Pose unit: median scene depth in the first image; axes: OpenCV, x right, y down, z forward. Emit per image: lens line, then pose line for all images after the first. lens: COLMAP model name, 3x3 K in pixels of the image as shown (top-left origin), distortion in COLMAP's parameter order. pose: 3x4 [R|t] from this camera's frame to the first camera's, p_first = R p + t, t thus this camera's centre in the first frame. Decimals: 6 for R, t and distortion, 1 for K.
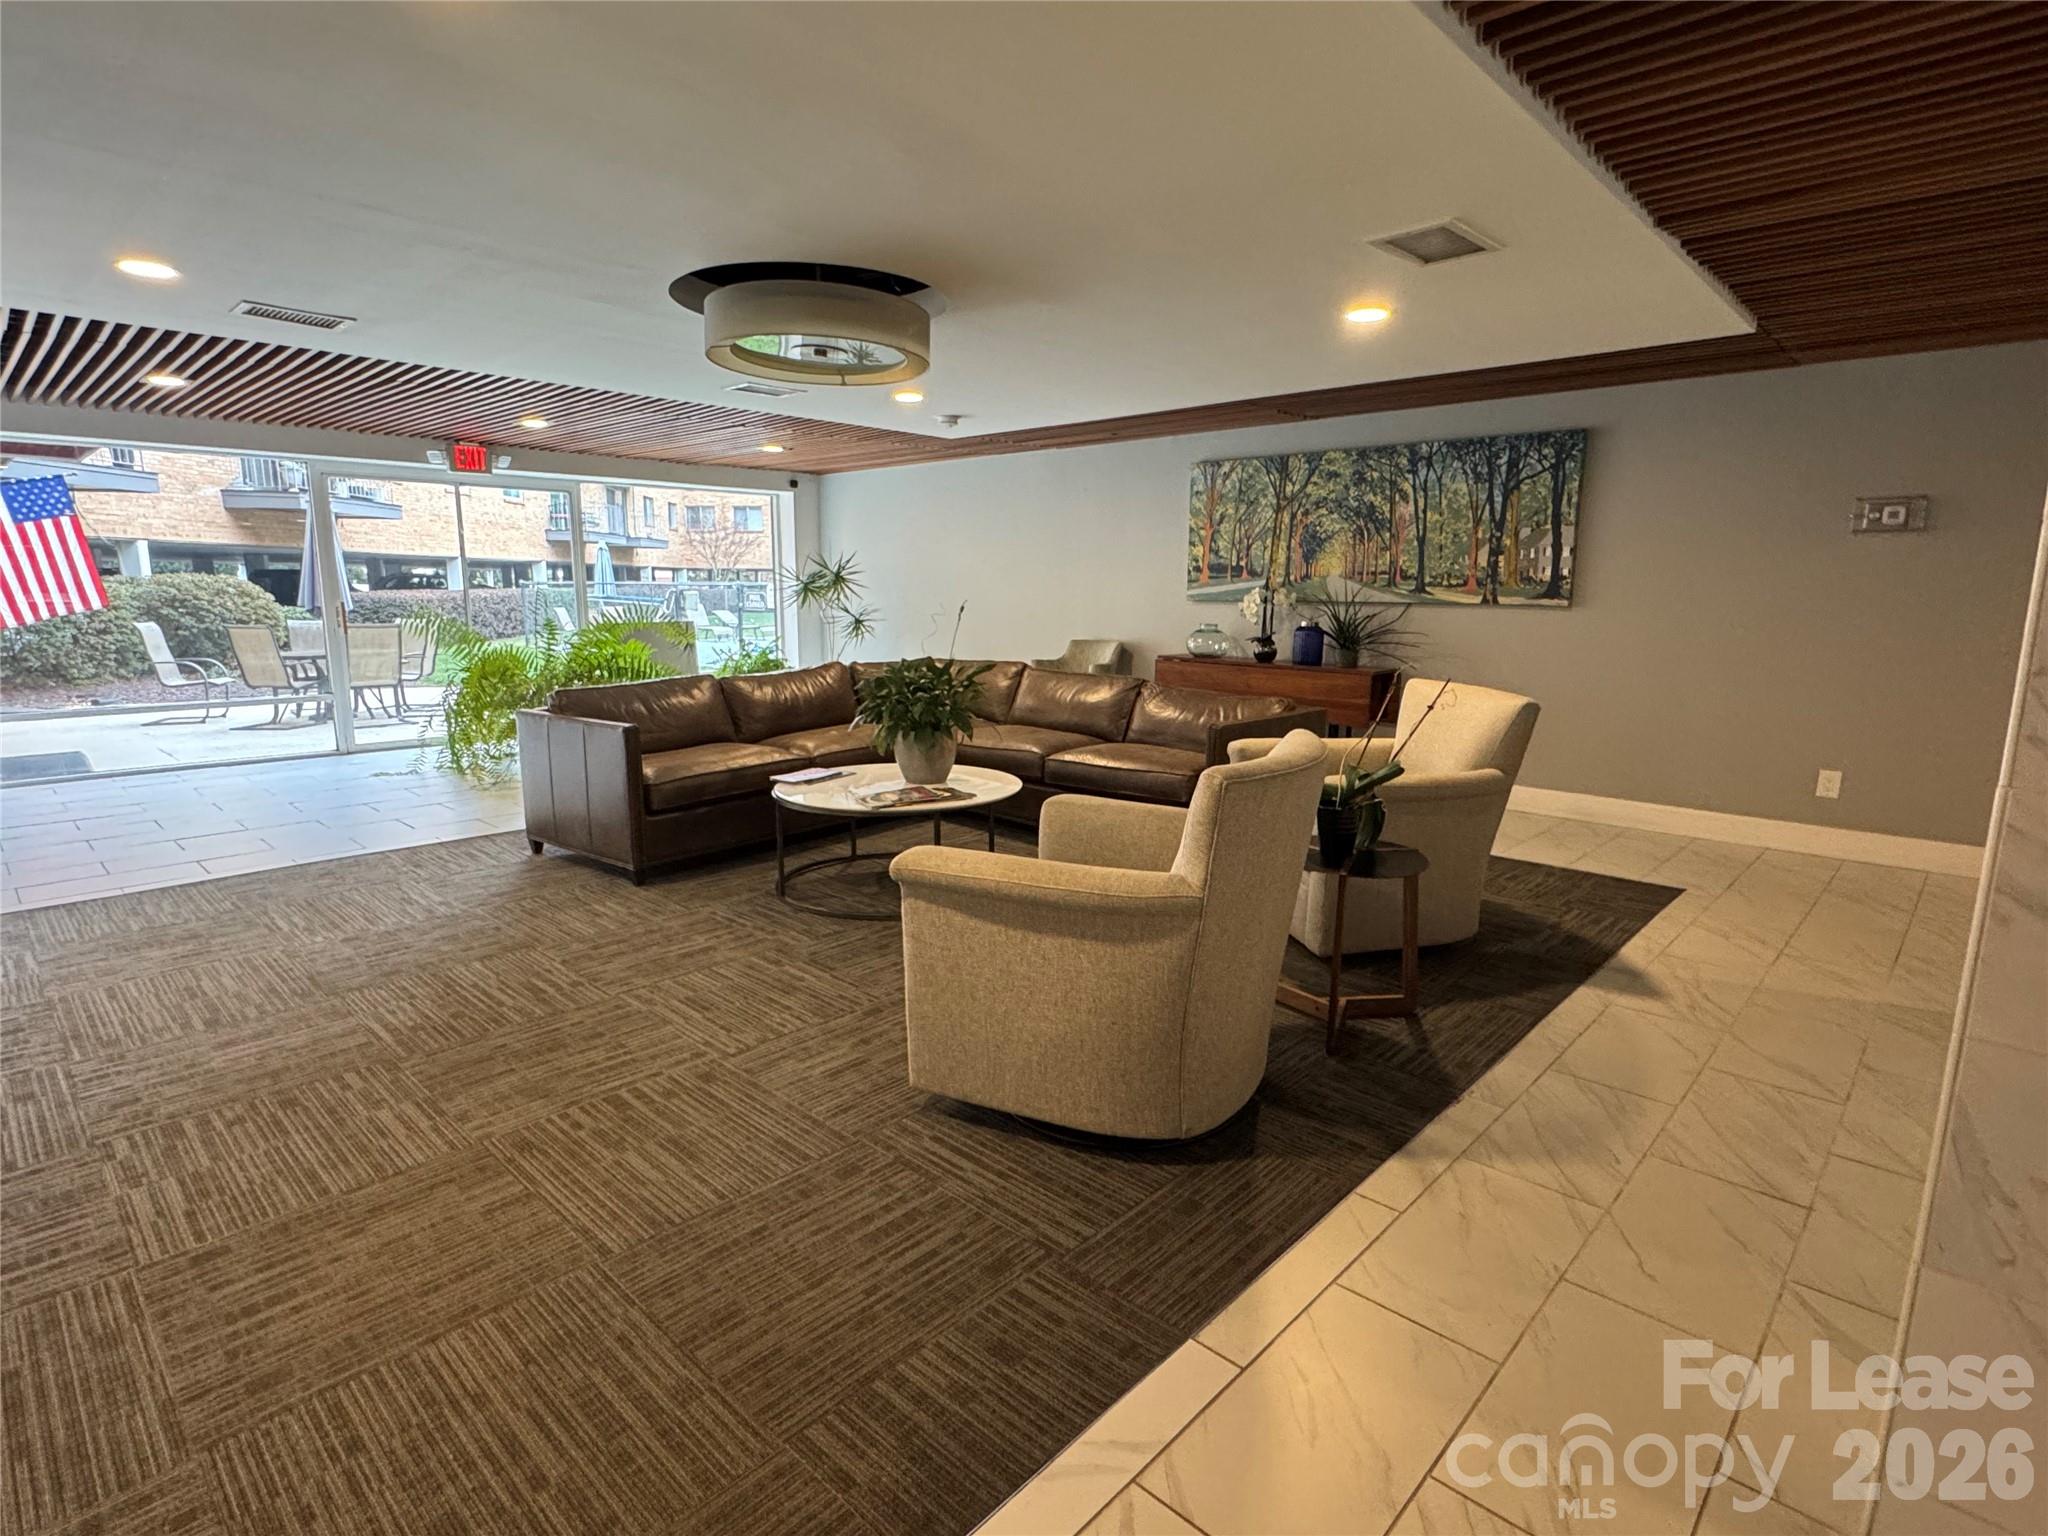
lens RADIAL K [[1042.2, 0, 1010.7], [0, 1042.2, 770.9], [0, 0, 1]] dist [-0.004619, 0.000046]
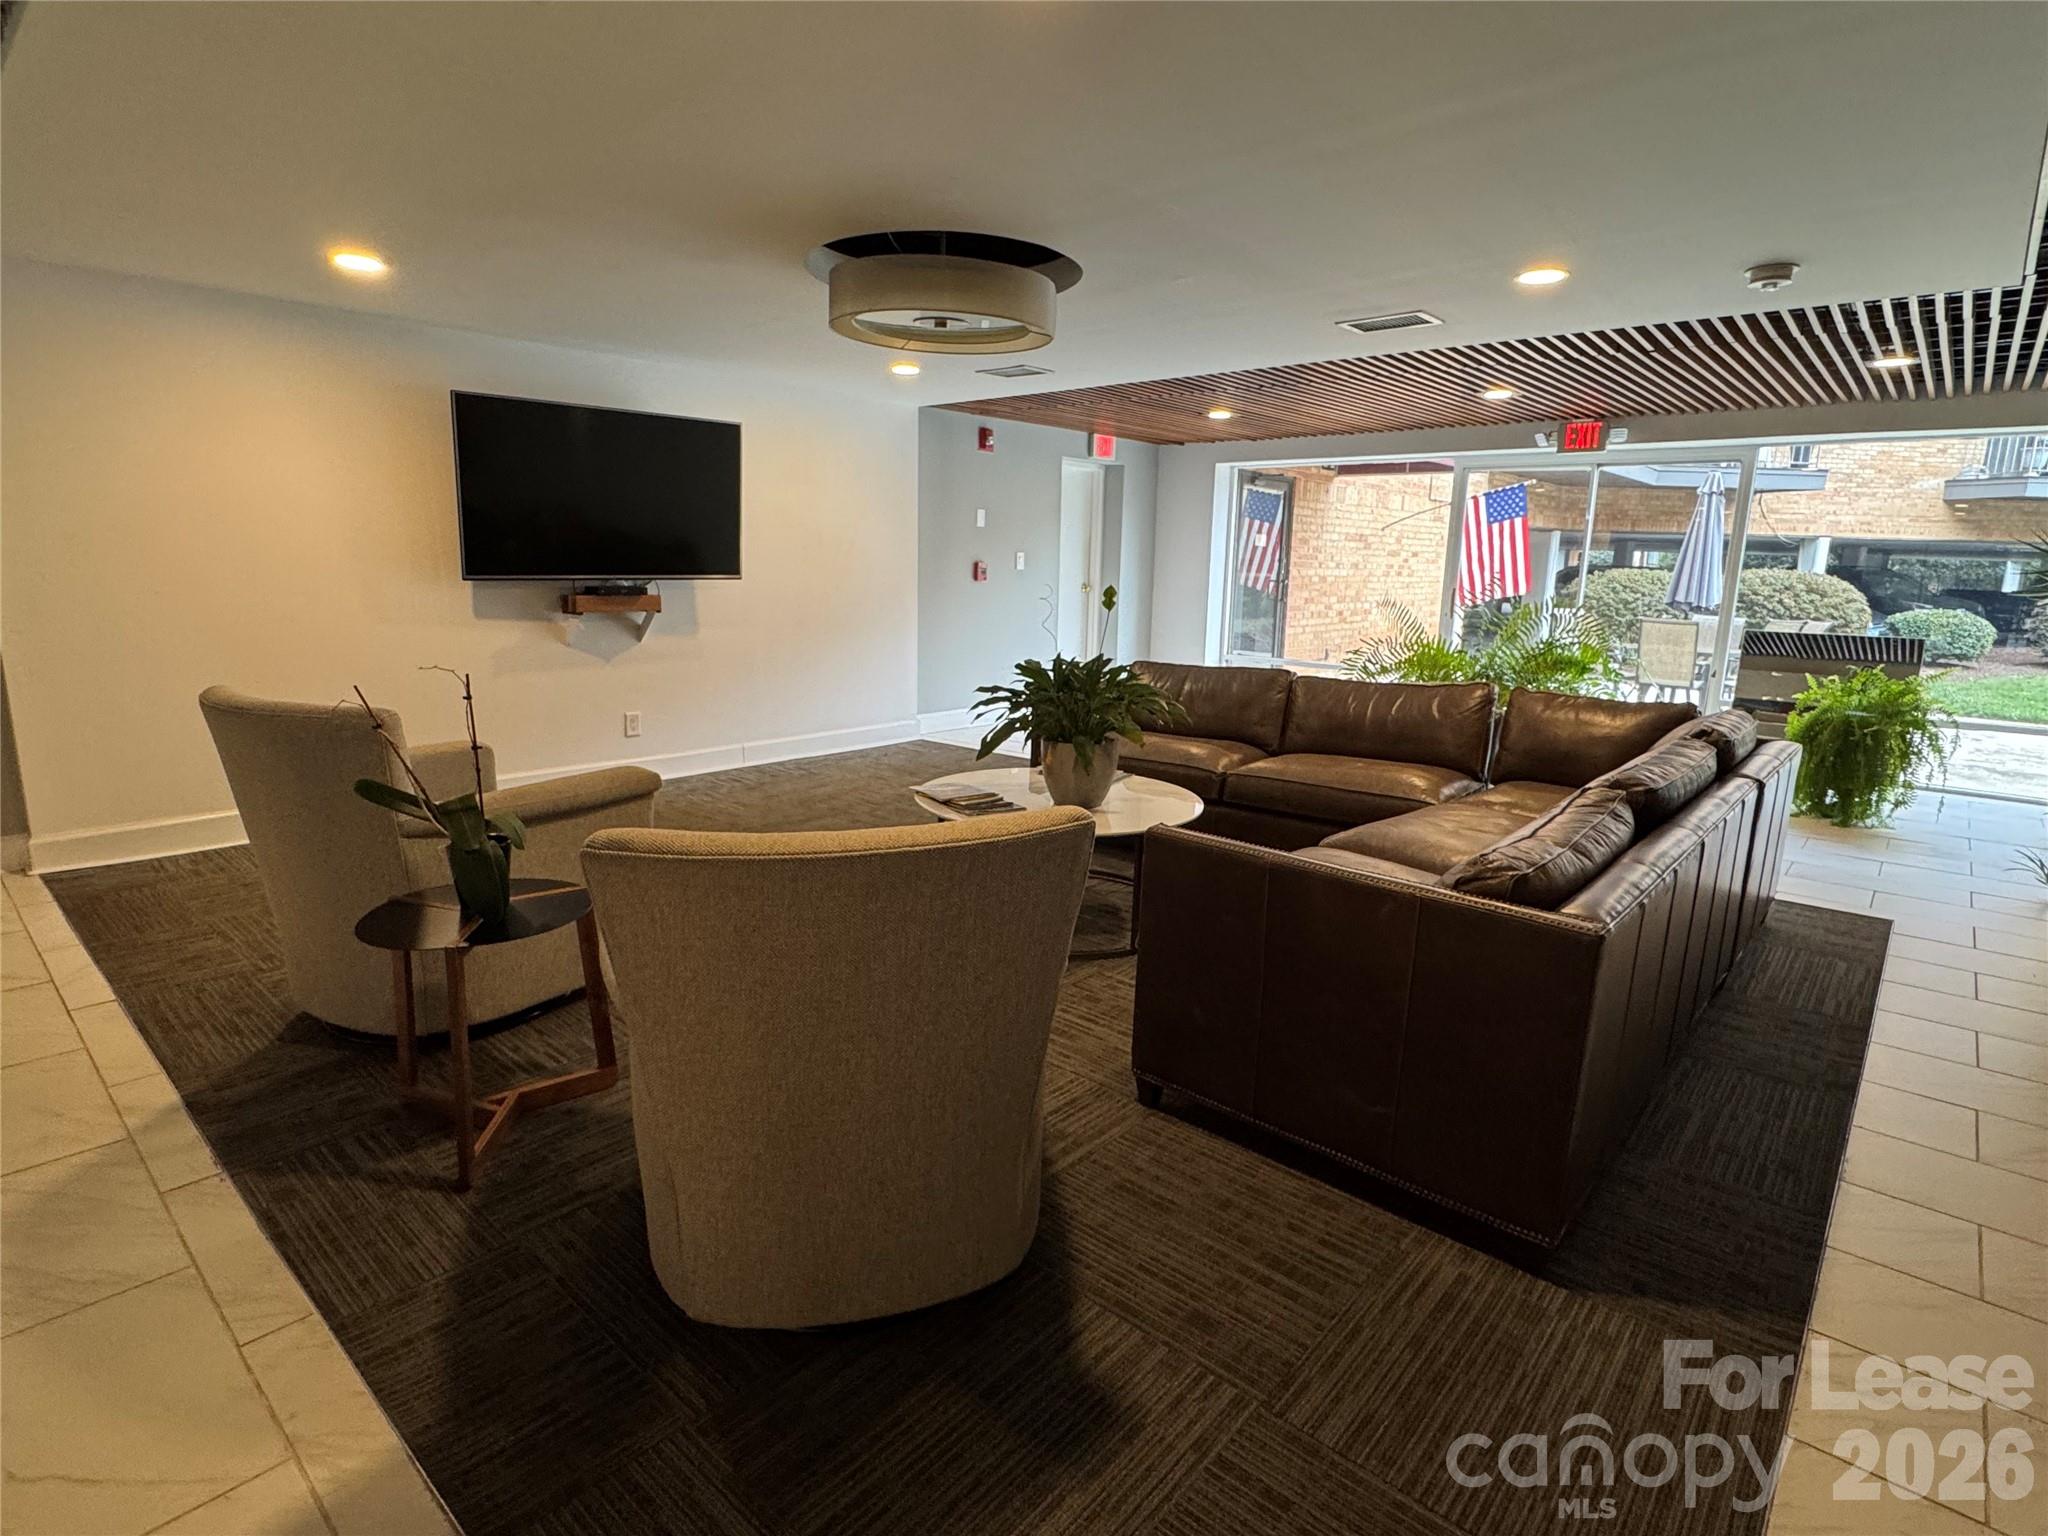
lens RADIAL K [[1042.2, 0, 1037.7], [0, 1042.2, 768.1], [0, 0, 1]] dist [-0.004619, 0.000046]
pose [[0.043458, 0.191680, -0.980495, 0.591767], [-0.196127, 0.963962, 0.179755, -0.130318], [0.979615, 0.184490, 0.079485, 0.740425]]
